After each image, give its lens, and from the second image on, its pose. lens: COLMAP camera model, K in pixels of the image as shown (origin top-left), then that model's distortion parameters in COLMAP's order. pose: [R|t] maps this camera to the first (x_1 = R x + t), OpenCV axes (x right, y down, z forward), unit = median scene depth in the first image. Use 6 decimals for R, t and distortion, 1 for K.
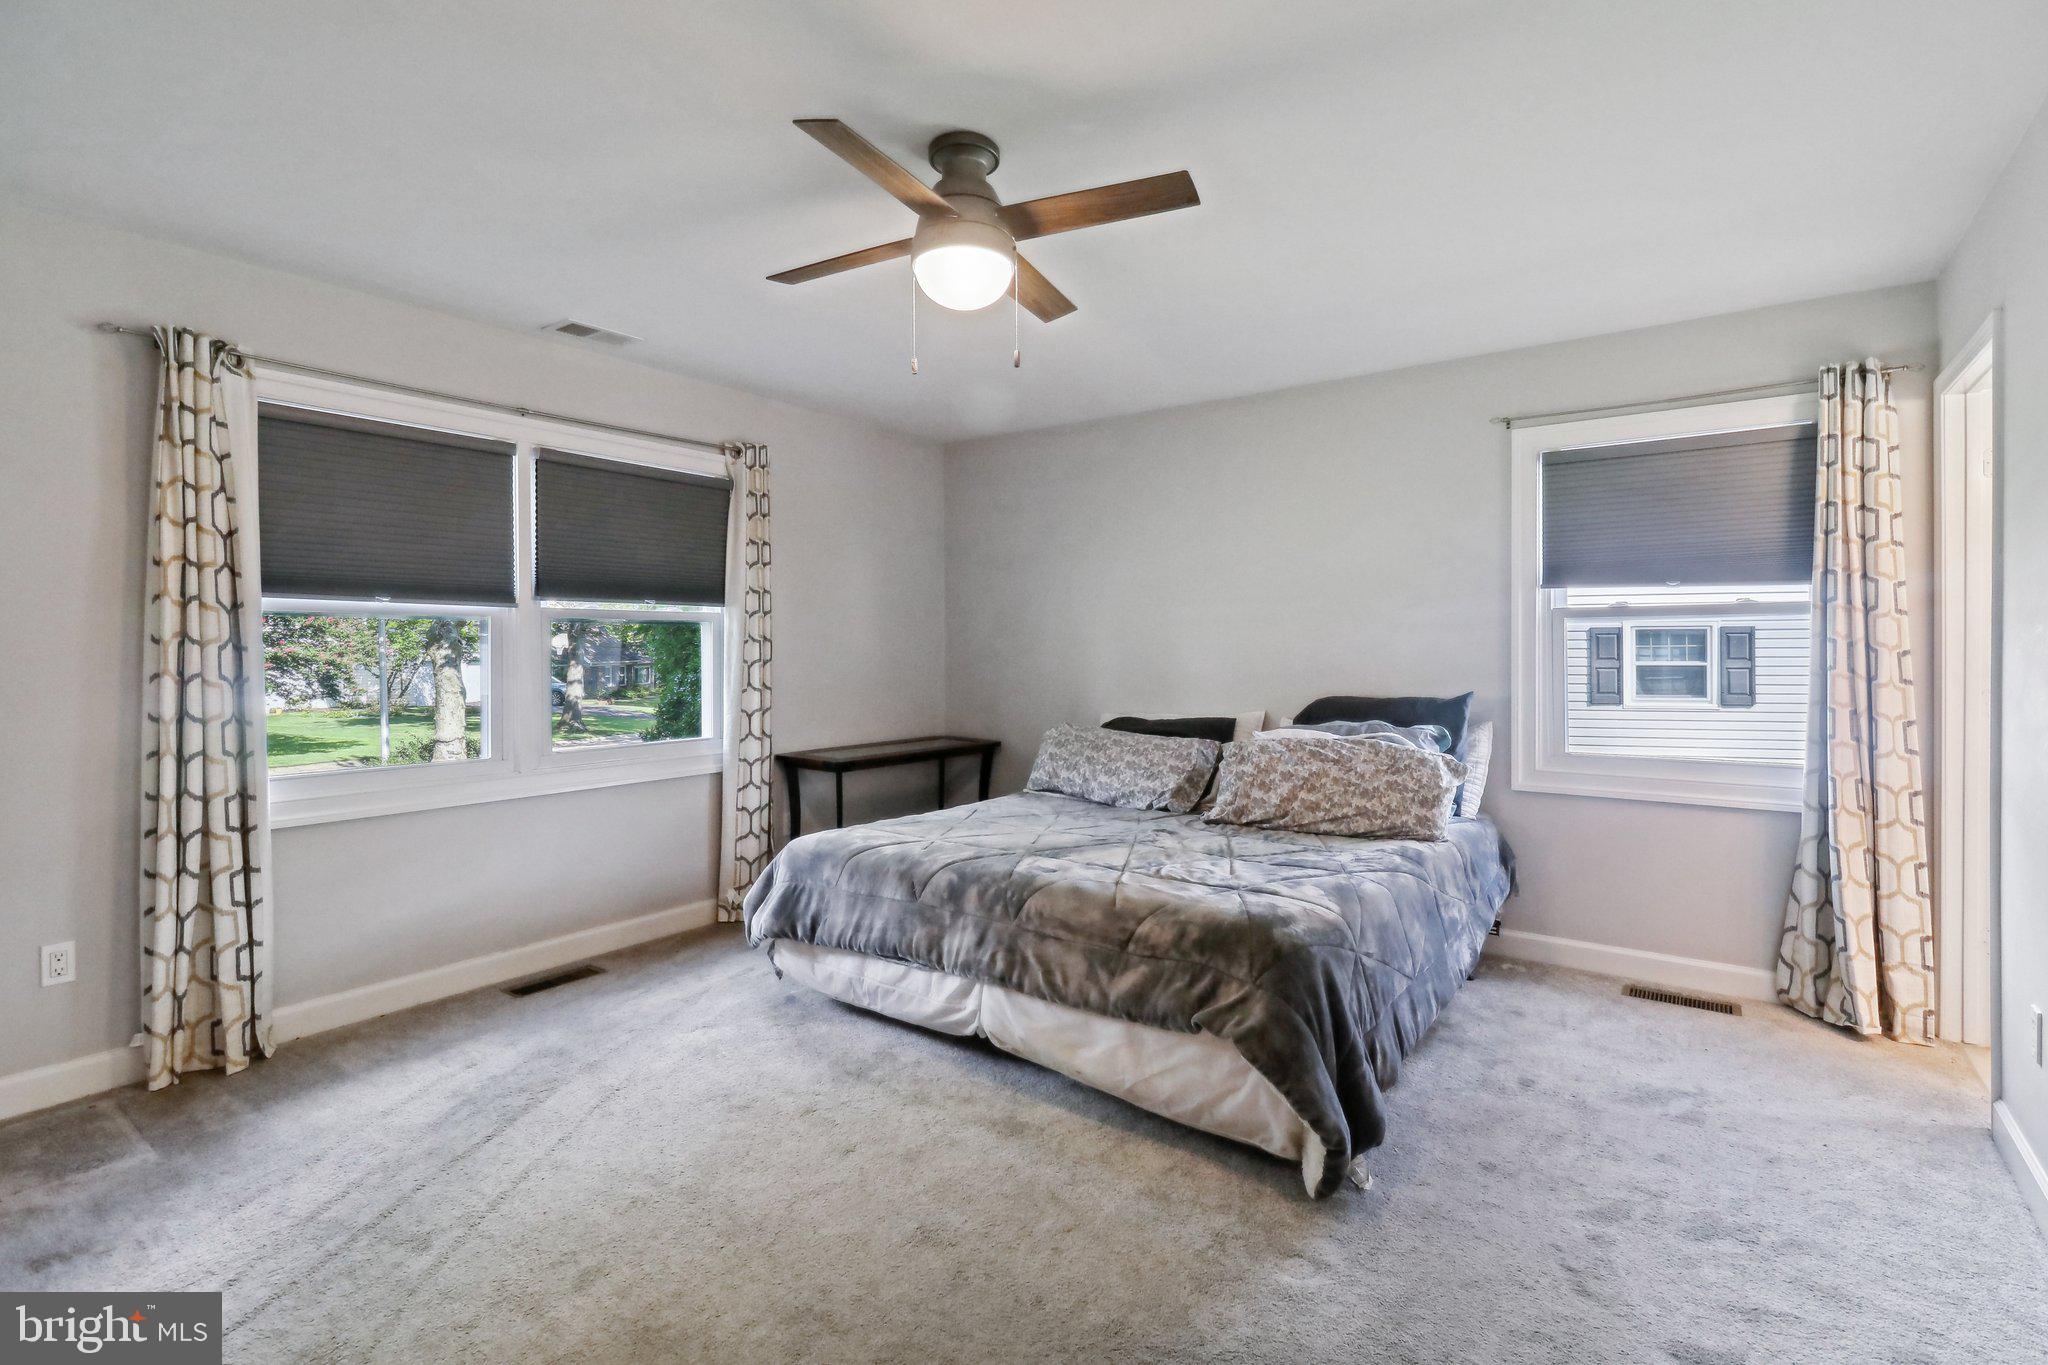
lens RADIAL K [[956.9, 0, 1021.1], [0, 956.9, 636.5], [0, 0, 1]] dist [0.002969, 0.000007]
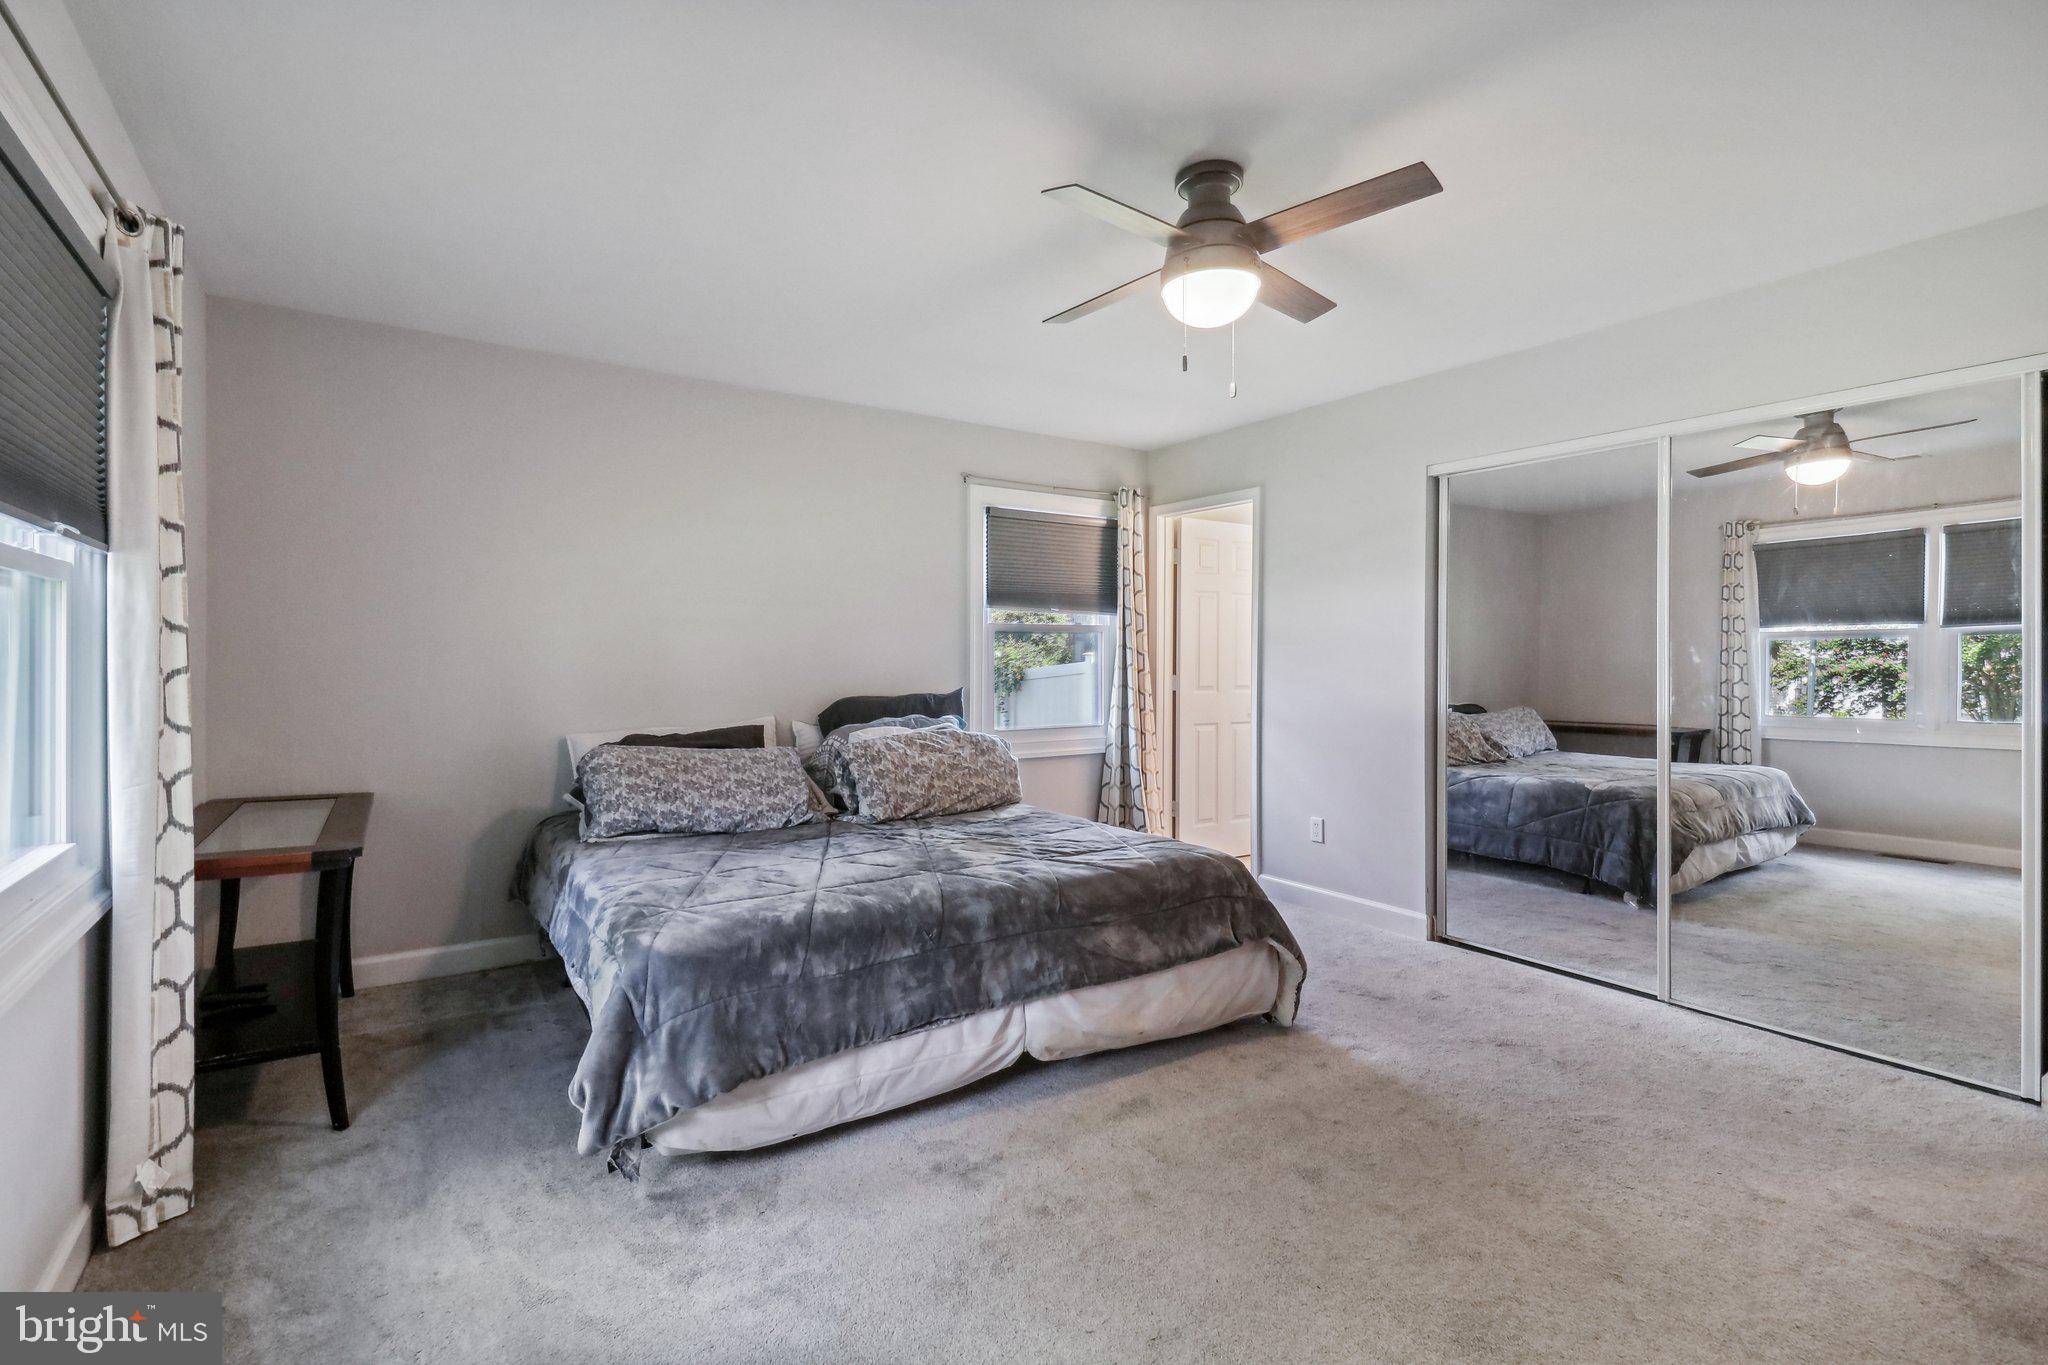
lens RADIAL K [[953.7, 0, 1010.7], [0, 953.7, 652.6], [0, 0, 1]] dist [0.012503, -0.012288]
pose [[0.331668, 0.004320, 0.943386, -0.824499], [-0.014736, 0.999891, 0.000602, 0.012964], [-0.943281, -0.014101, 0.331695, 0.620396]]
